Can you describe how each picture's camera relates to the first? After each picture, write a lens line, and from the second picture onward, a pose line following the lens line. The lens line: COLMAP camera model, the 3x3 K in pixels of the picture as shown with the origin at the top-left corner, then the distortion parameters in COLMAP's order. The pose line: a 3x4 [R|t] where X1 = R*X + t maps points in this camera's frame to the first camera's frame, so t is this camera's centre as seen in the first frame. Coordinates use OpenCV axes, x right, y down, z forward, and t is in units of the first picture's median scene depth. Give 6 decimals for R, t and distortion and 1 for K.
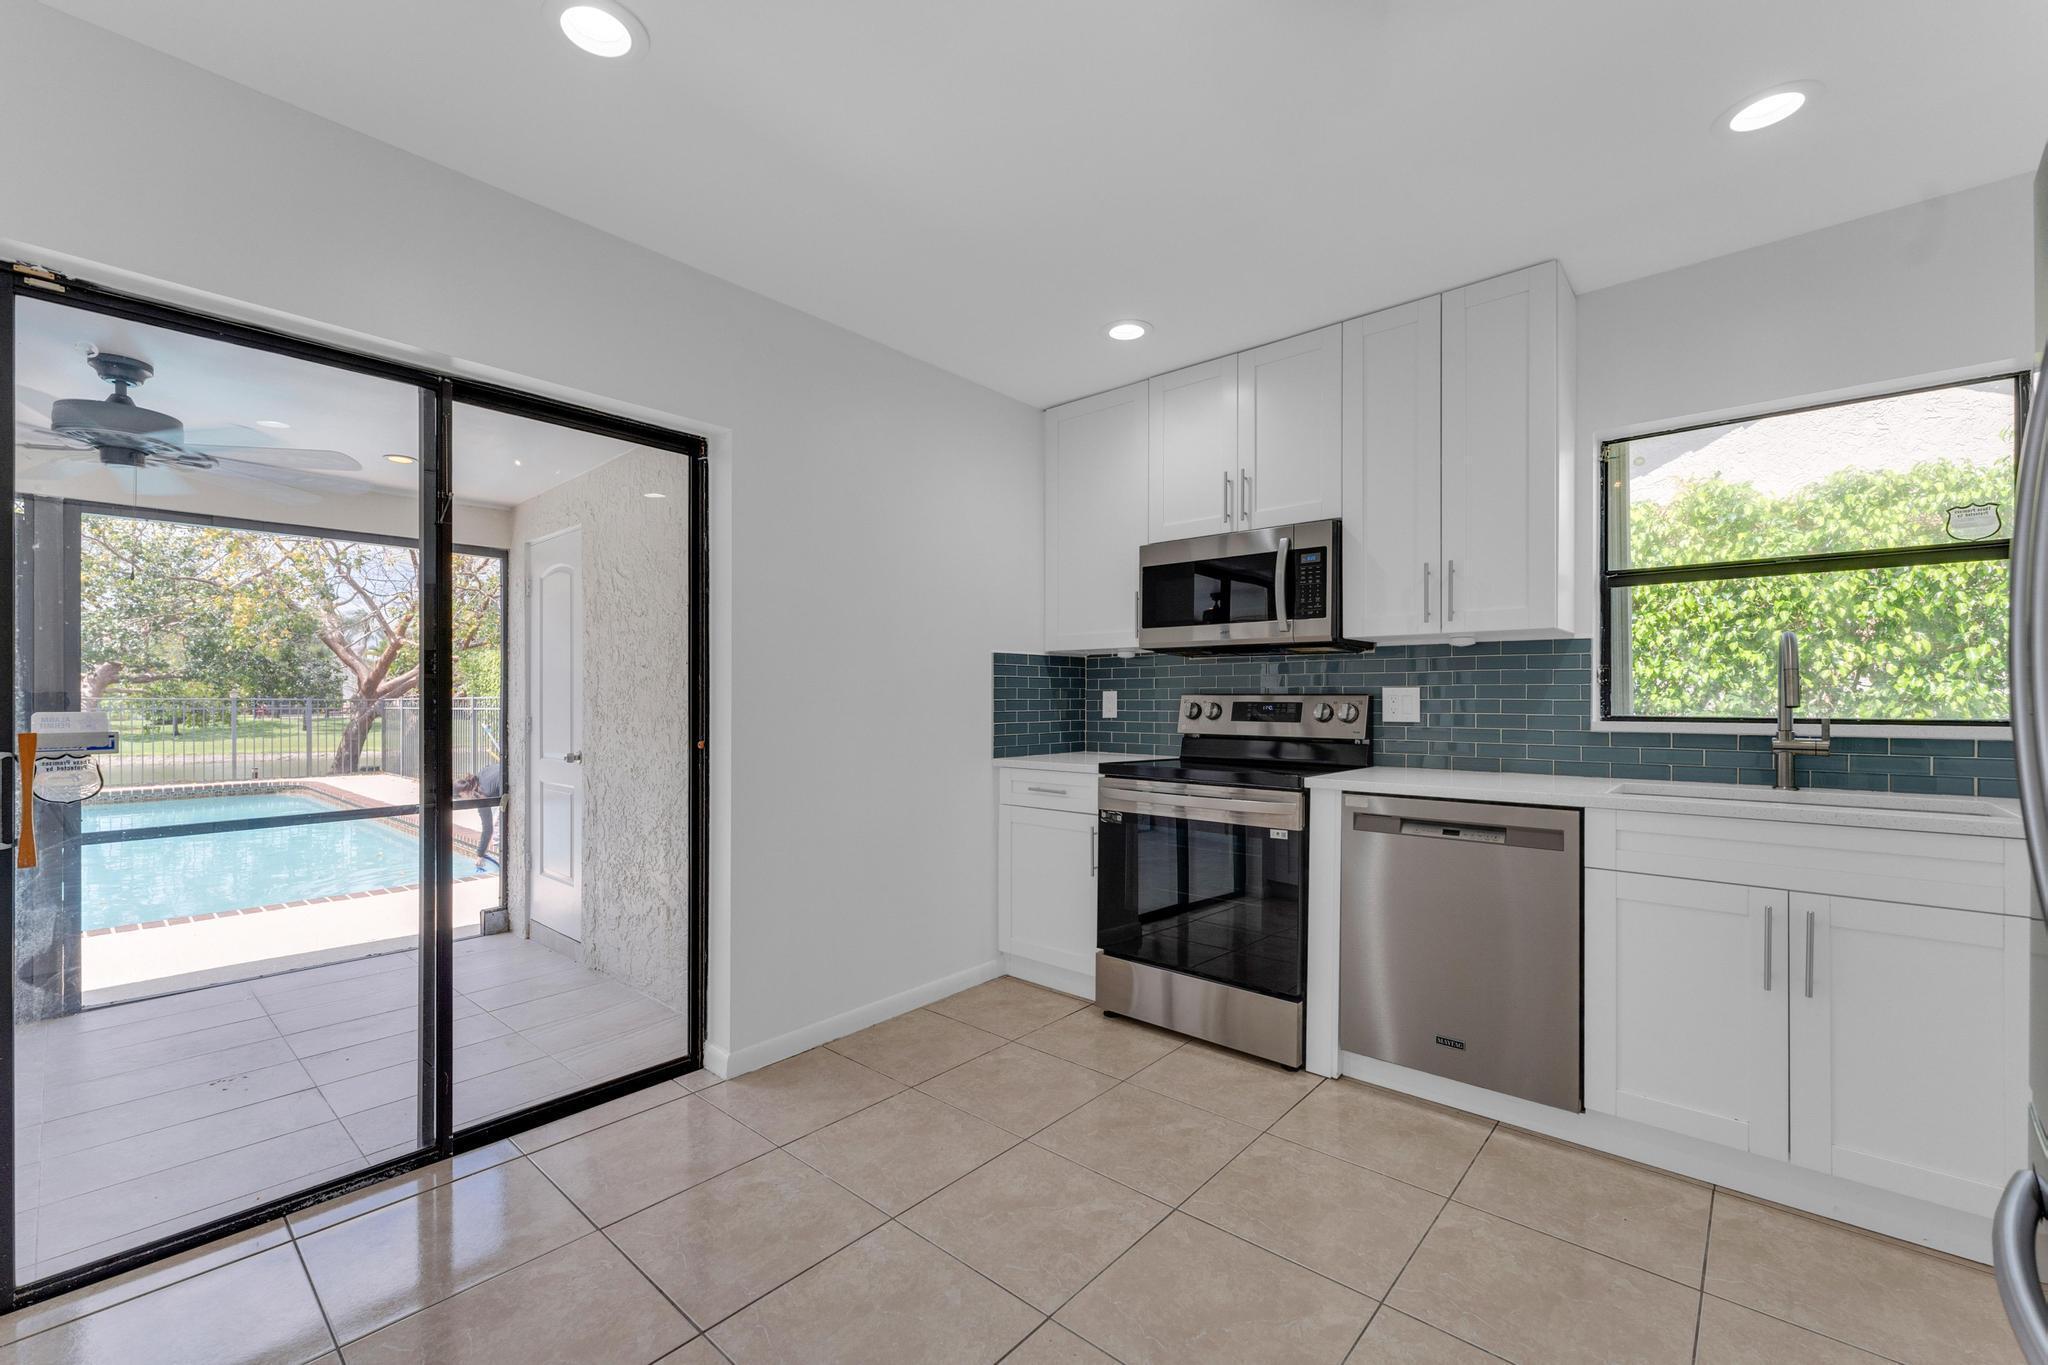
lens RADIAL K [[834.8, 0, 1021.2], [0, 834.8, 692.1], [0, 0, 1]] dist [0.003996, 0.000305]
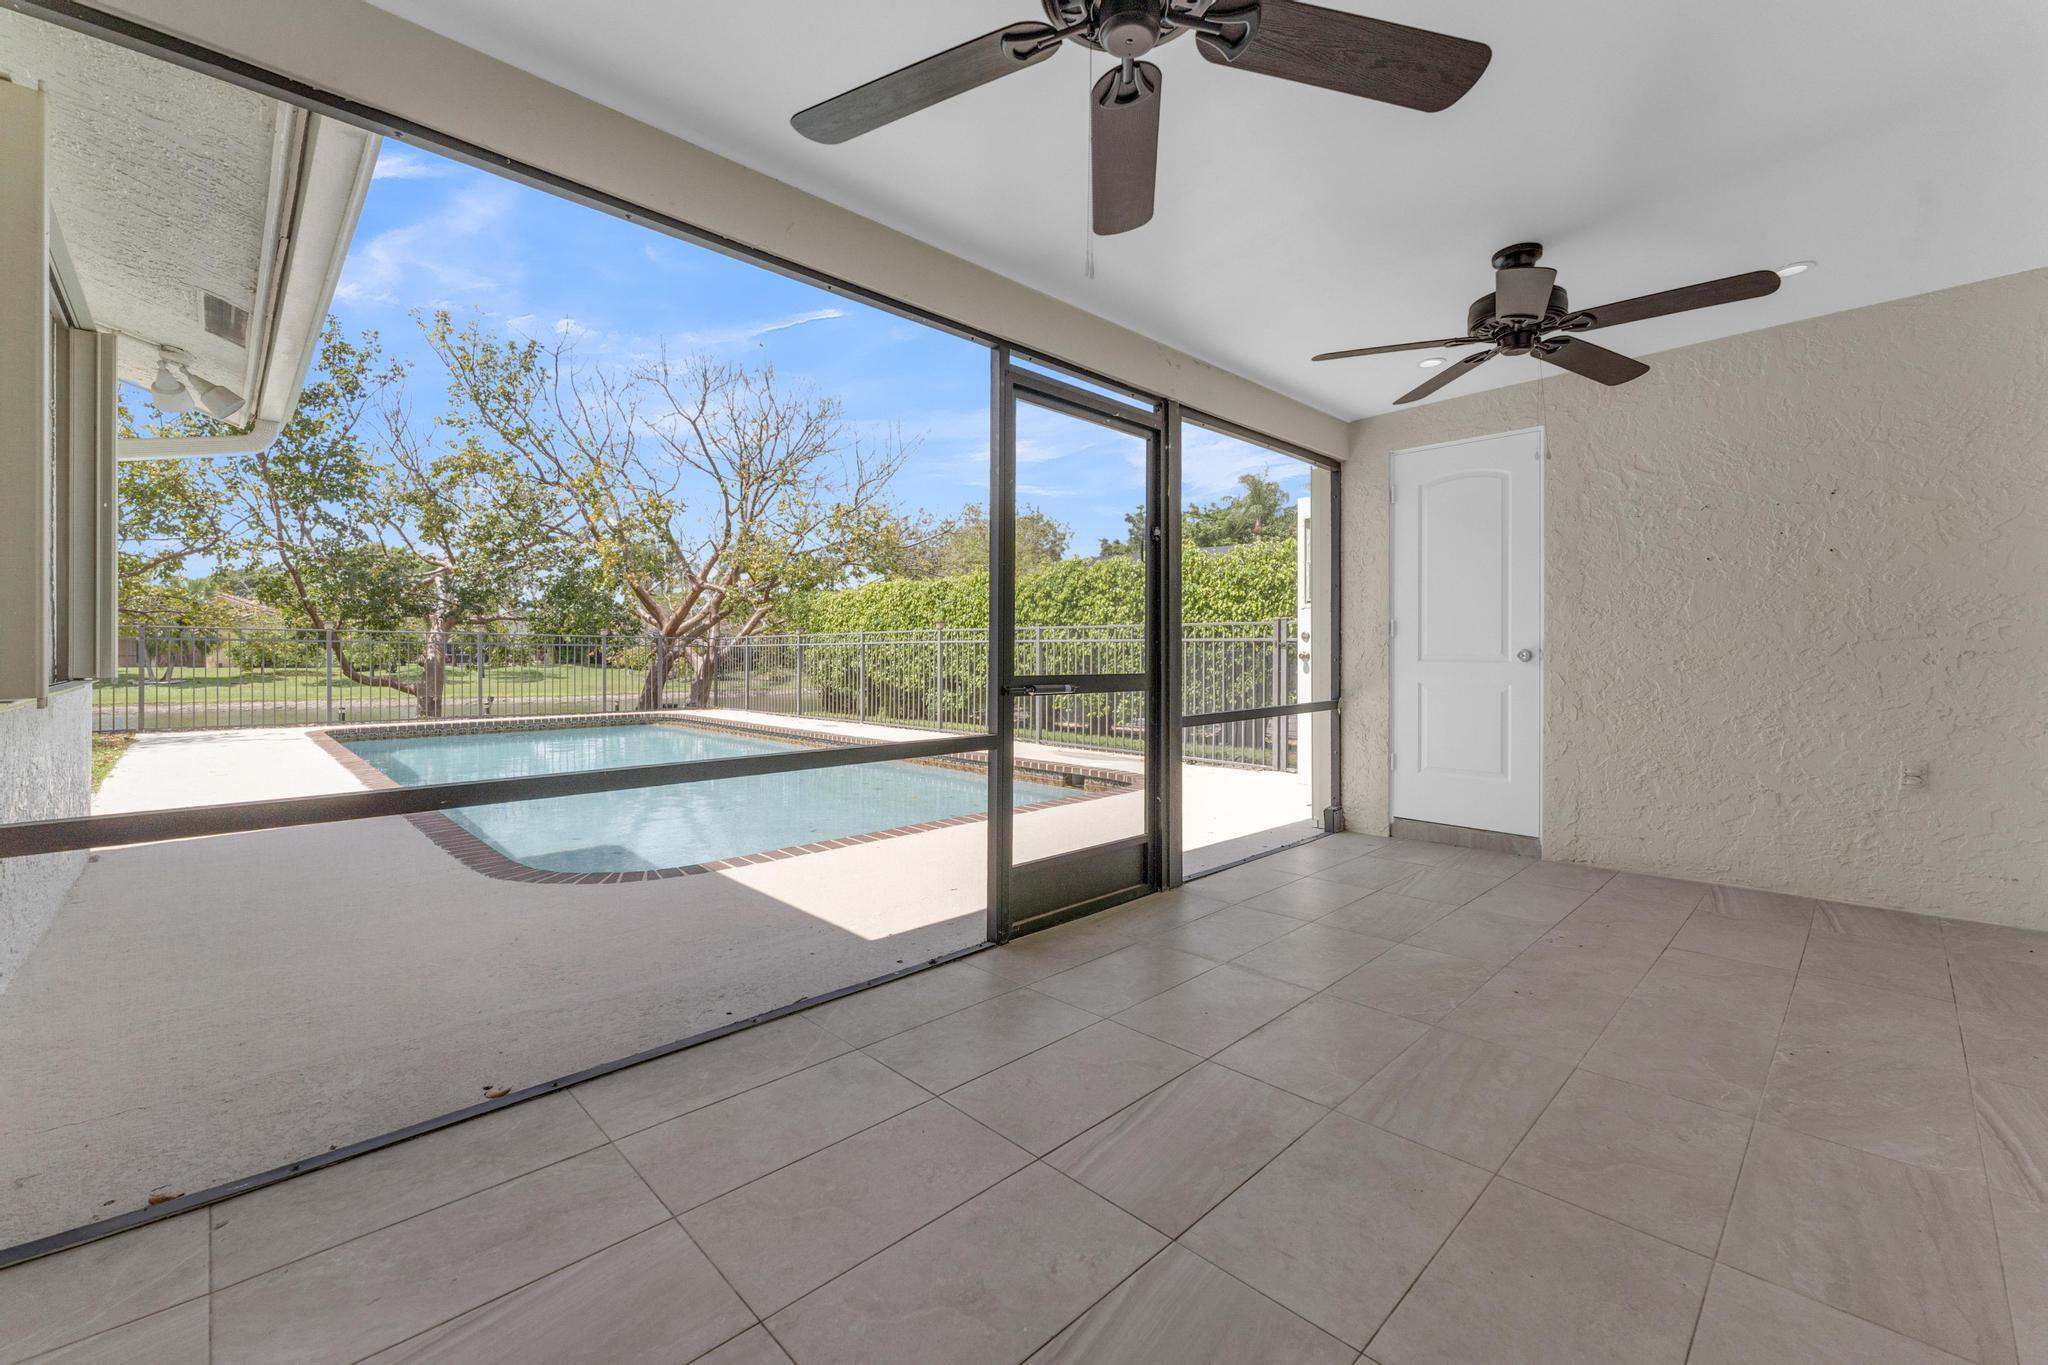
lens RADIAL K [[834.8, 0, 1021.8], [0, 834.8, 652.8], [0, 0, 1]] dist [0.003996, 0.000305]
pose [[0.996649, 0.003271, -0.081730, -1.687593], [-0.002755, 0.999976, 0.006421, 0.110827], [0.081749, -0.006175, 0.996634, -0.089643]]
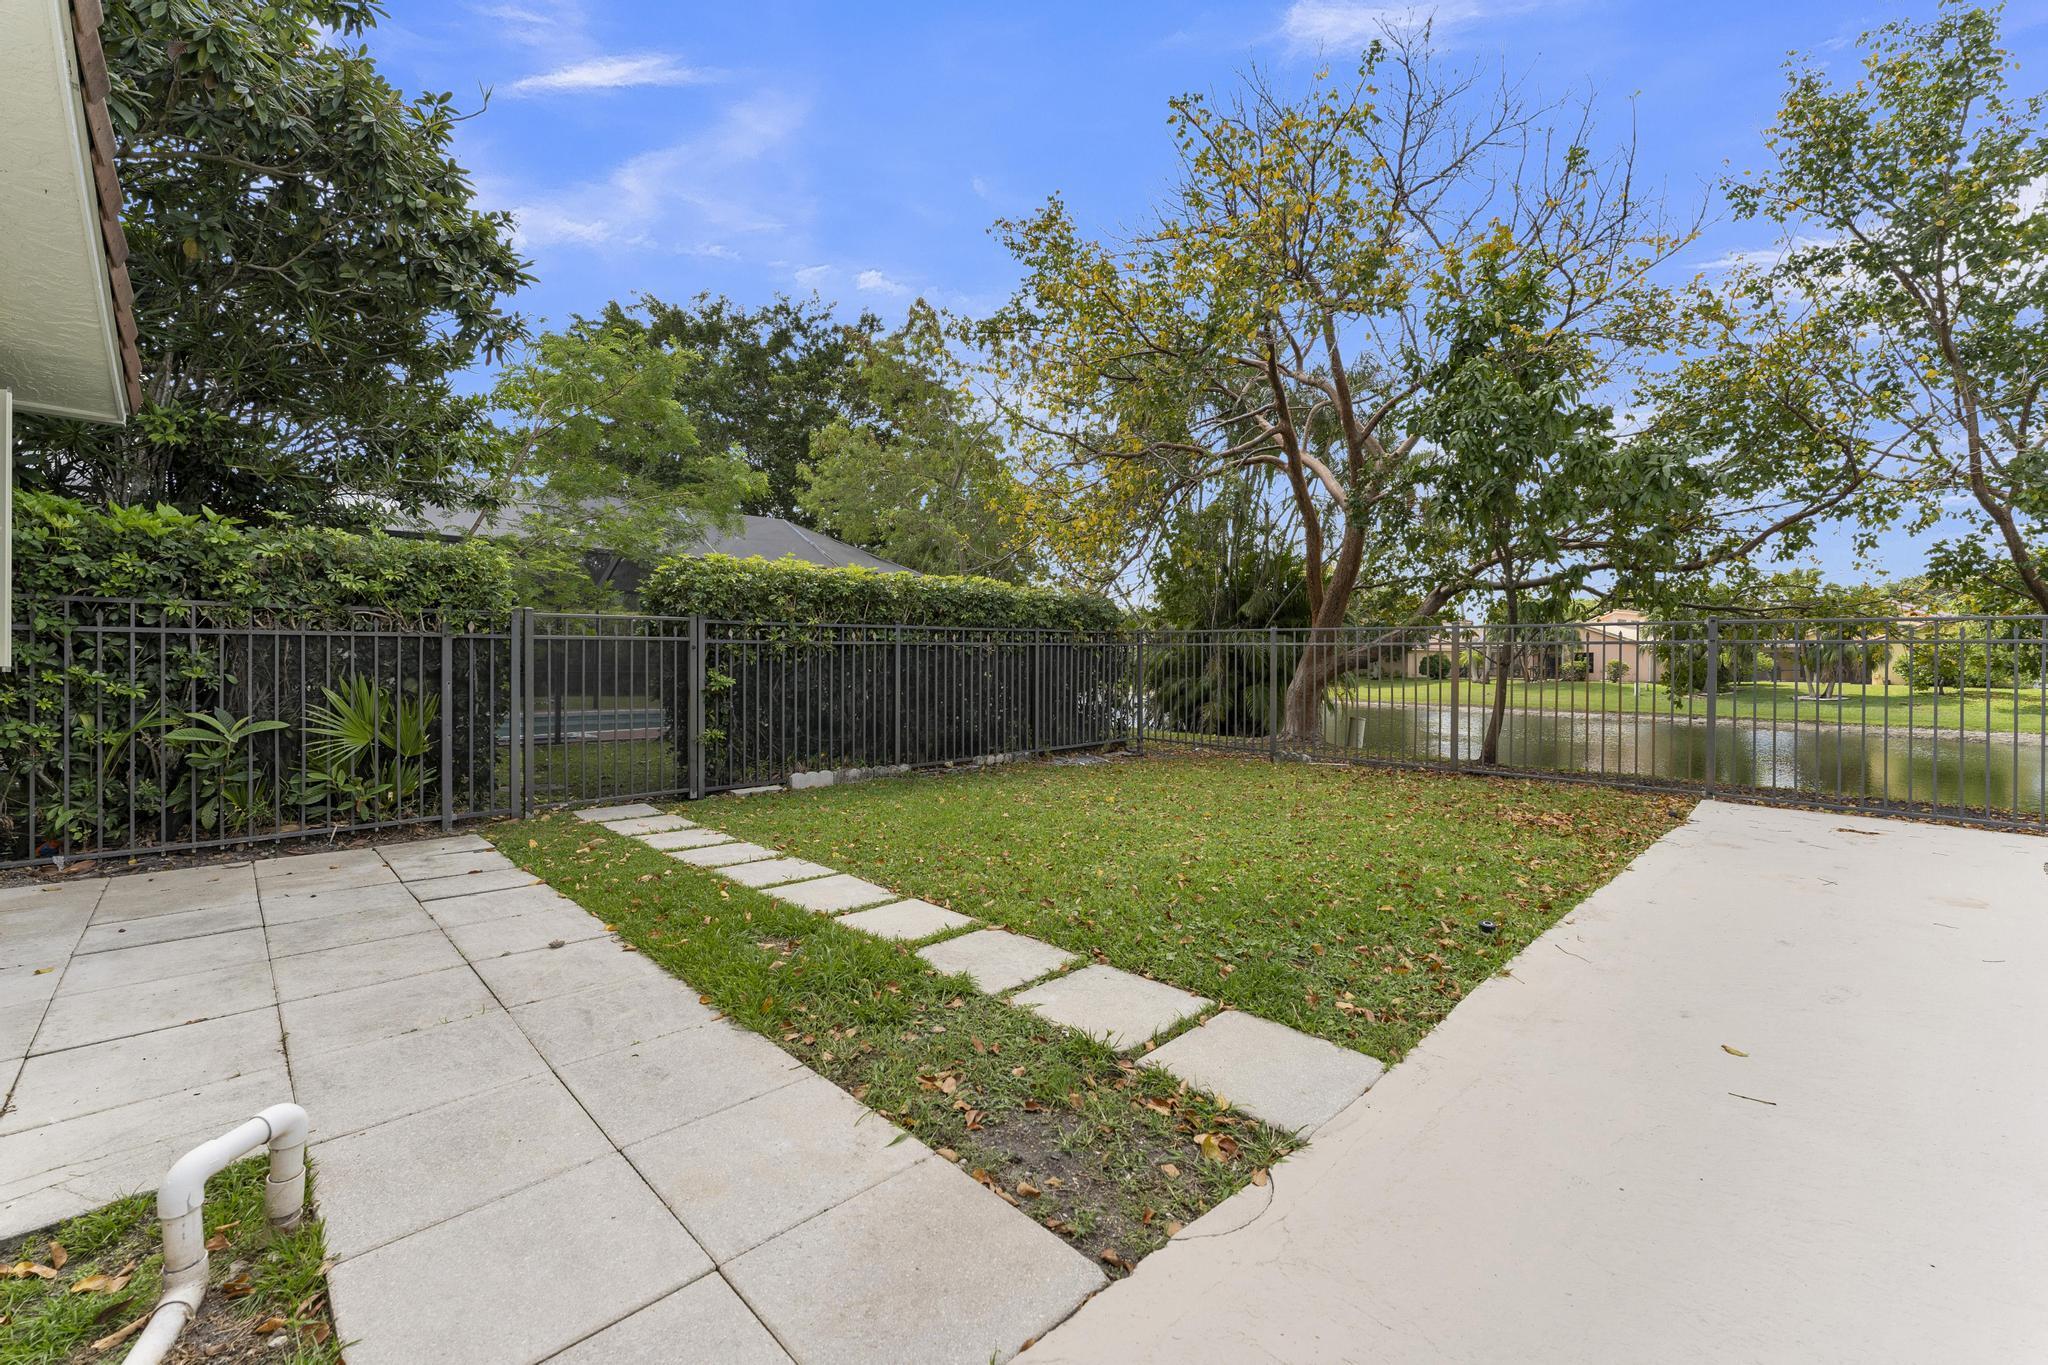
lens RADIAL K [[844.9, 0, 1021.7], [0, 844.9, 662.4], [0, 0, 1]] dist [0.002398, 0.000391]
pose [[-0.071900, 0.005002, -0.997399, -3.748525], [-0.002795, 0.999982, 0.005216, 0.135843], [0.997408, 0.003163, -0.071885, 1.841768]]
